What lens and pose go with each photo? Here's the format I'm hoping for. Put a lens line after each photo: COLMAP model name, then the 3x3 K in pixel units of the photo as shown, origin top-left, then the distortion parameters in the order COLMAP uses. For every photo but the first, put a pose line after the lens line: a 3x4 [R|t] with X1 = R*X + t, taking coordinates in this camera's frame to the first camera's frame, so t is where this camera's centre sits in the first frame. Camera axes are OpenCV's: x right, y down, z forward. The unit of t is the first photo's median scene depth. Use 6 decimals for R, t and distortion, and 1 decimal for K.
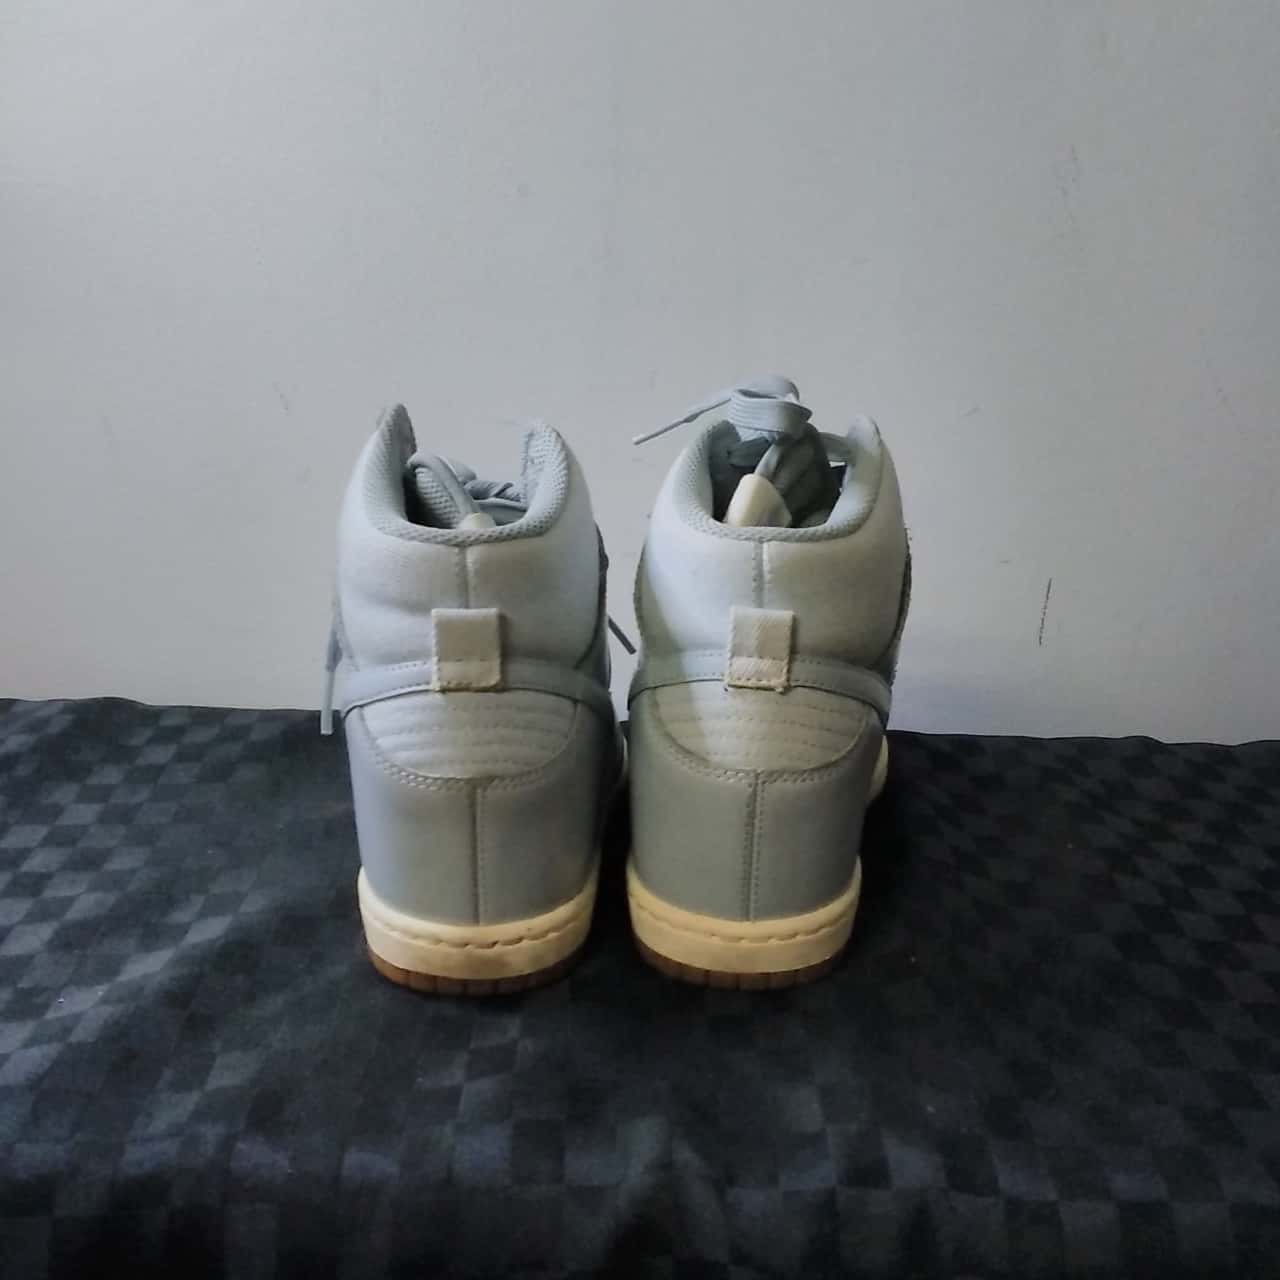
lens RADIAL K [[1607.7, 0, 640.0], [0, 1607.7, 640.0], [0, 0, 1]] dist [-0.001888, 0.244810]
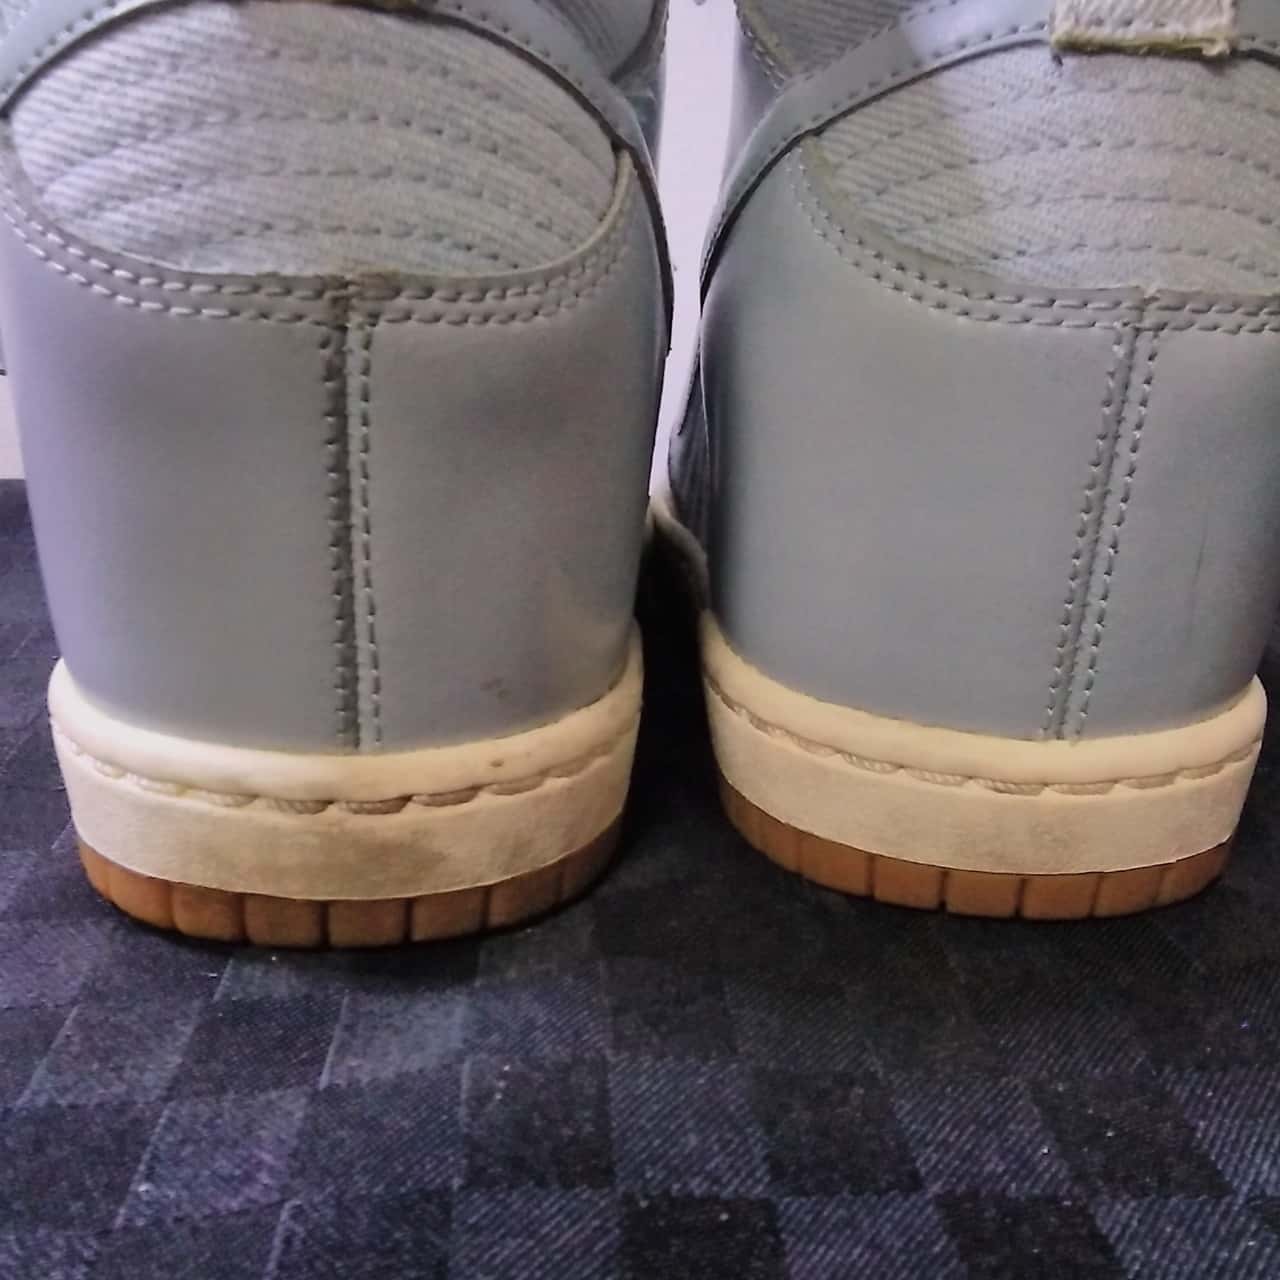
lens RADIAL K [[1607.7, 0, 640.0], [0, 1607.7, 640.0], [0, 0, 1]] dist [-0.001888, 0.244810]
pose [[0.997429, -0.009563, 0.071016, -0.062497], [0.009251, 0.999946, 0.004716, 0.151456], [-0.071057, -0.004047, 0.997464, 0.634098]]
